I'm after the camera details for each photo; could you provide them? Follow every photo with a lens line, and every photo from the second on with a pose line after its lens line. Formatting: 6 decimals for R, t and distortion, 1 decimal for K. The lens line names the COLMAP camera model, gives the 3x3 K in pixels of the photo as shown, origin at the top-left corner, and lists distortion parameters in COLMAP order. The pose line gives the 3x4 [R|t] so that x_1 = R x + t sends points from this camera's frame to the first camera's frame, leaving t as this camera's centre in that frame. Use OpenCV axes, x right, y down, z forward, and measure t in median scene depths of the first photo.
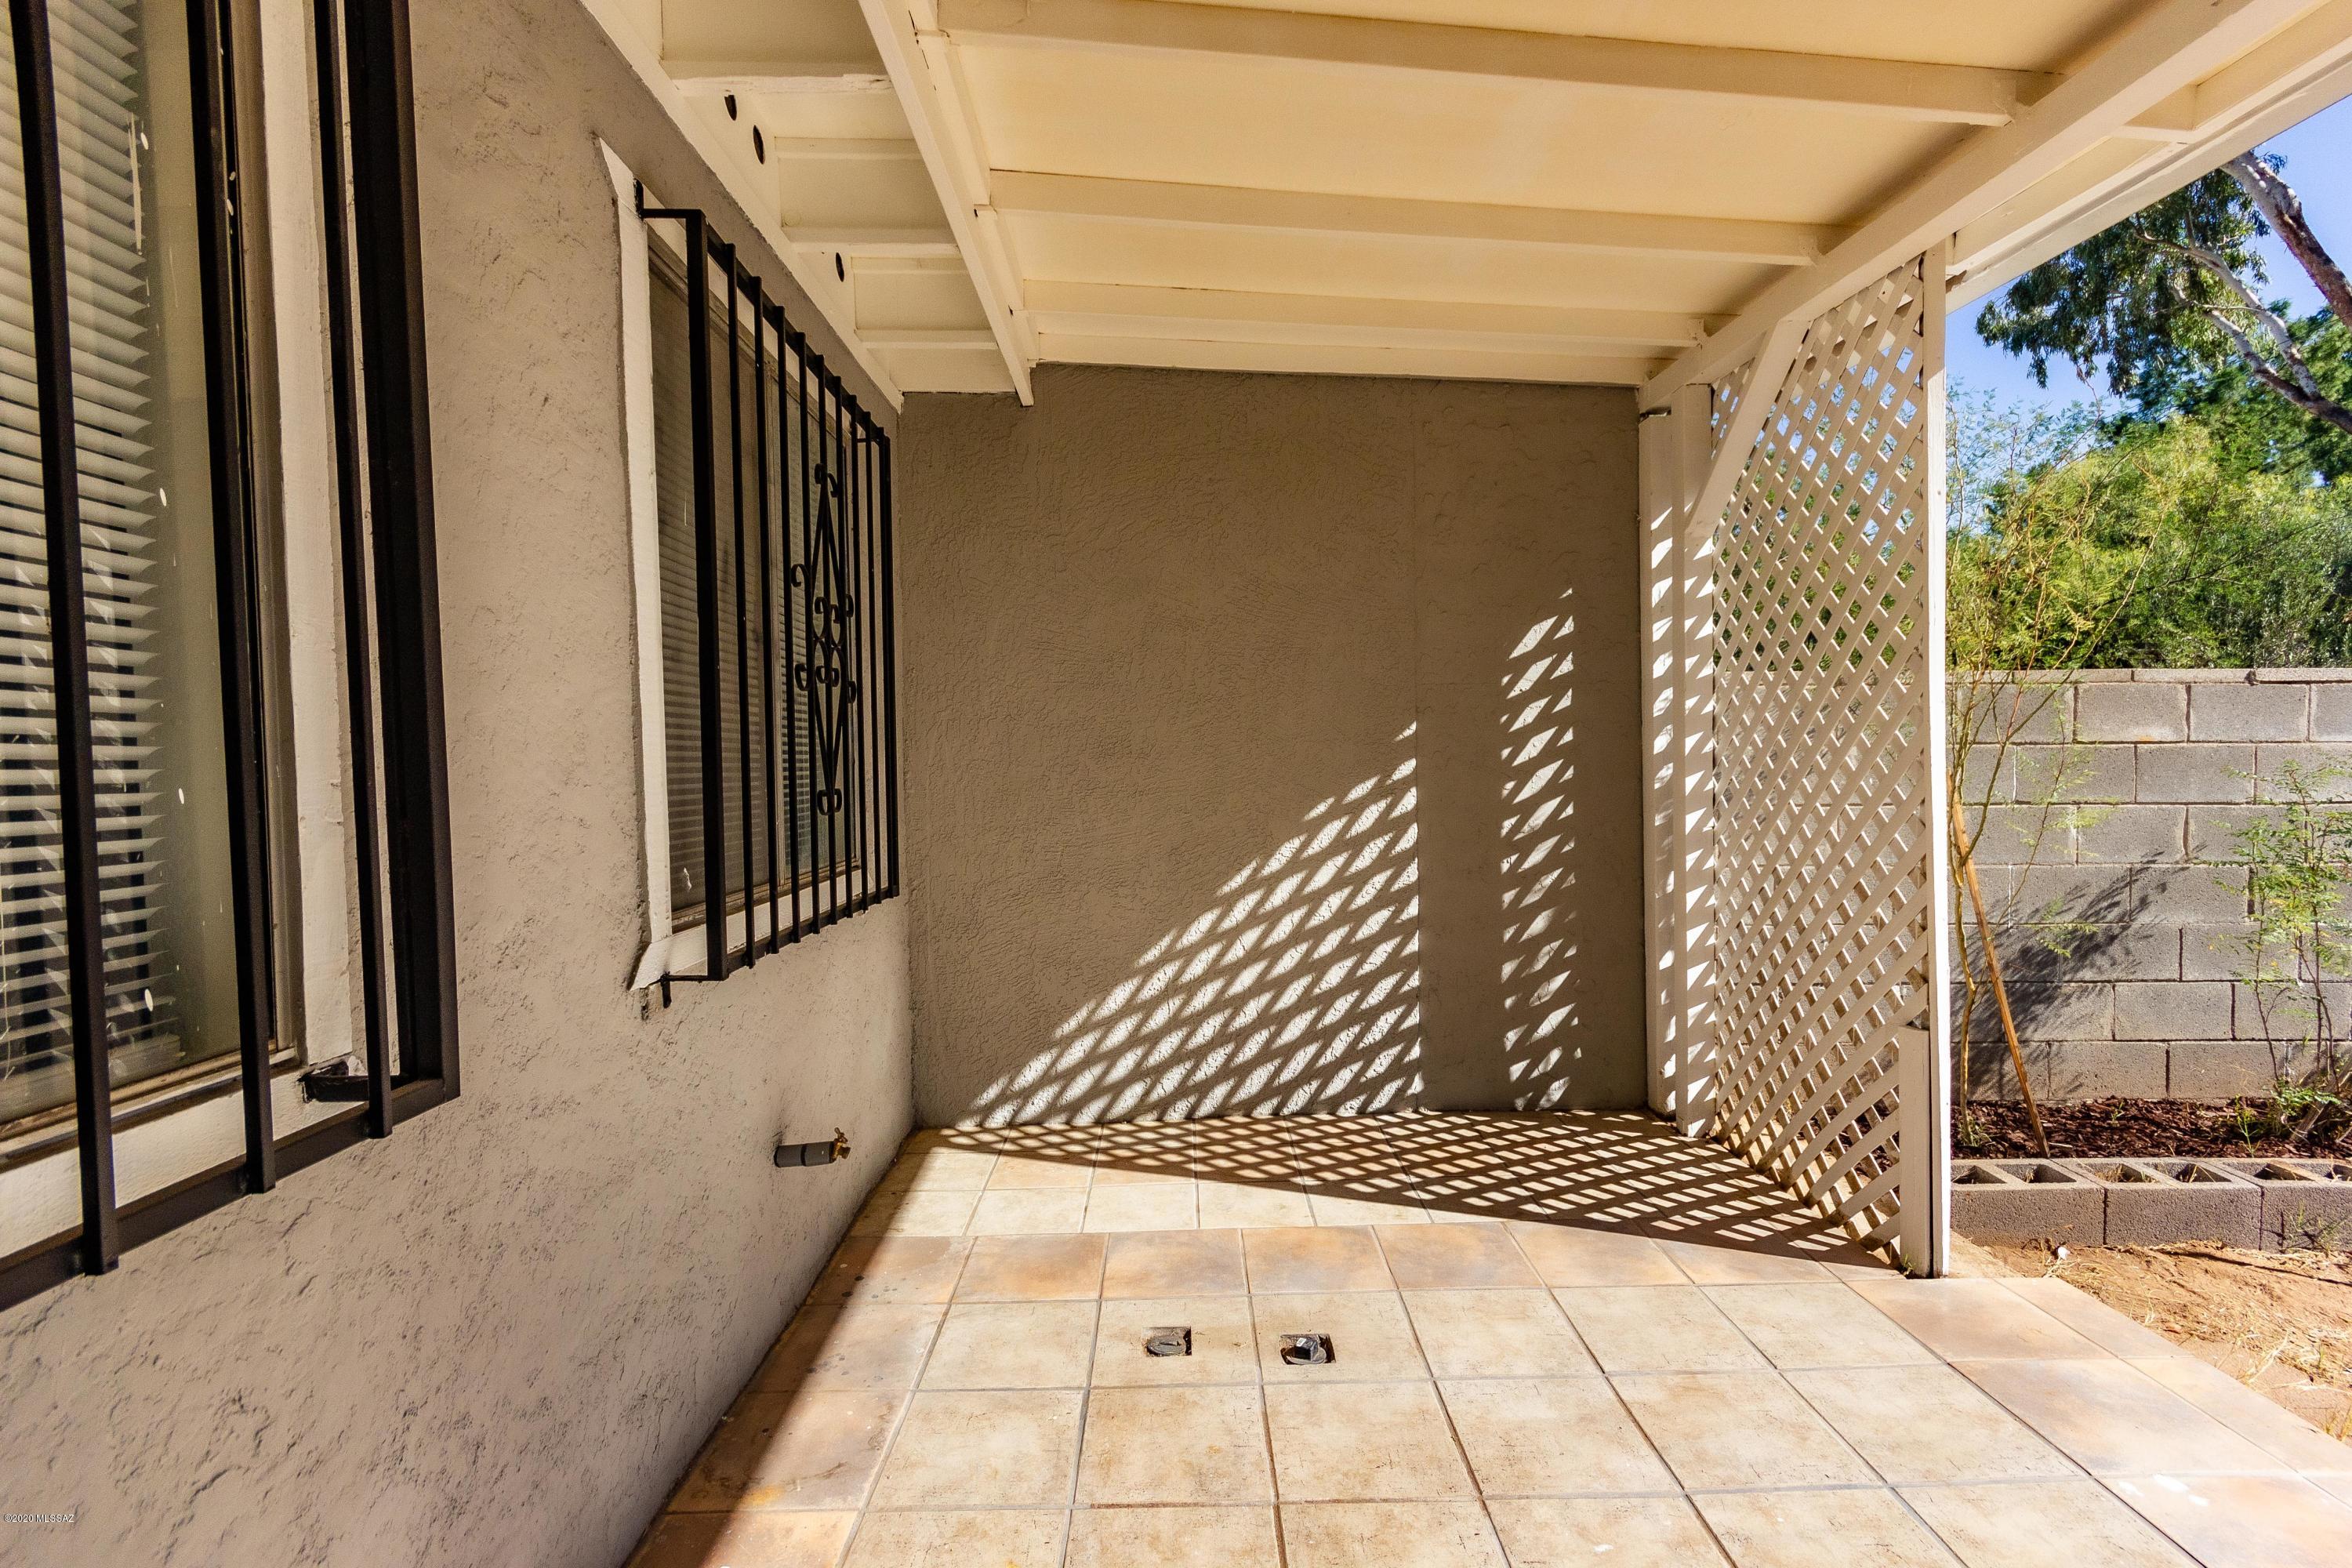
lens RADIAL K [[1093.9, 0, 1176.0], [0, 1093.9, 784.0], [0, 0, 1]] dist [0.003314, 0.000156]
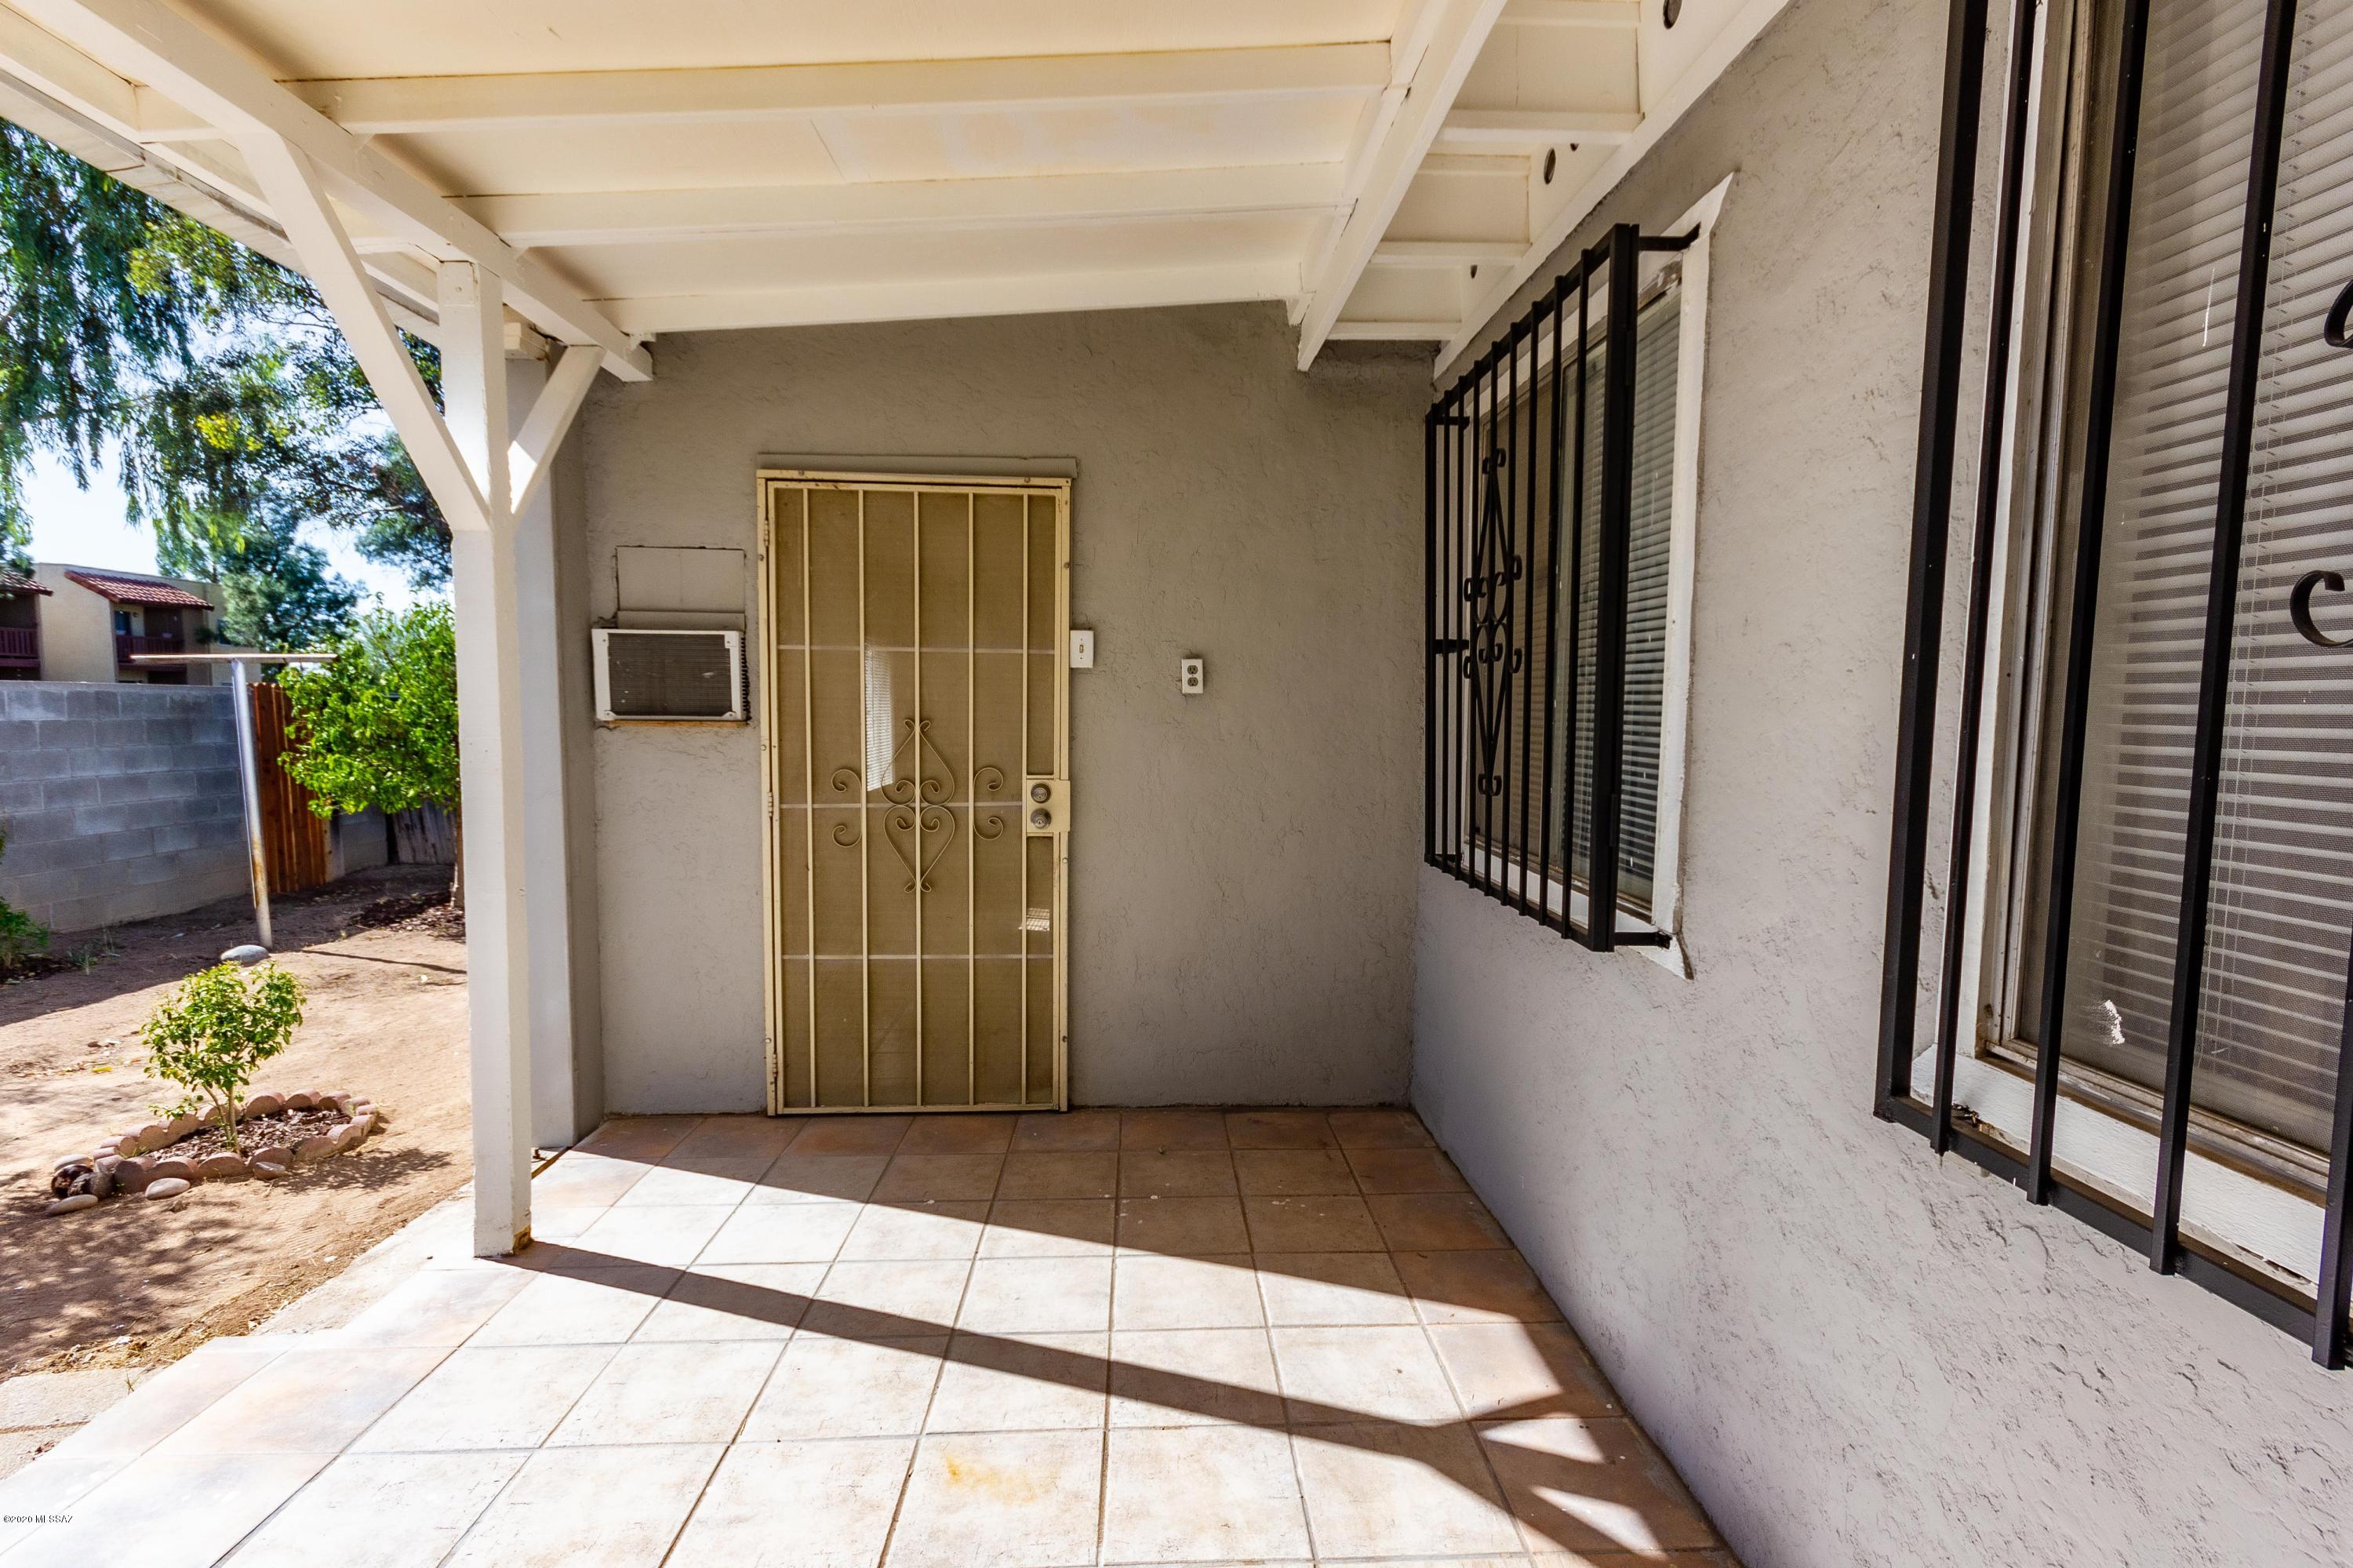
lens RADIAL K [[1062.5, 0, 1176.5], [0, 1062.5, 784.0], [0, 0, 1]] dist [0.001091, 0.000017]
pose [[-0.998277, -0.038539, -0.044246, -0.006492], [-0.042695, 0.994351, 0.097176, -0.062757], [0.040251, 0.098898, -0.994283, 1.886623]]
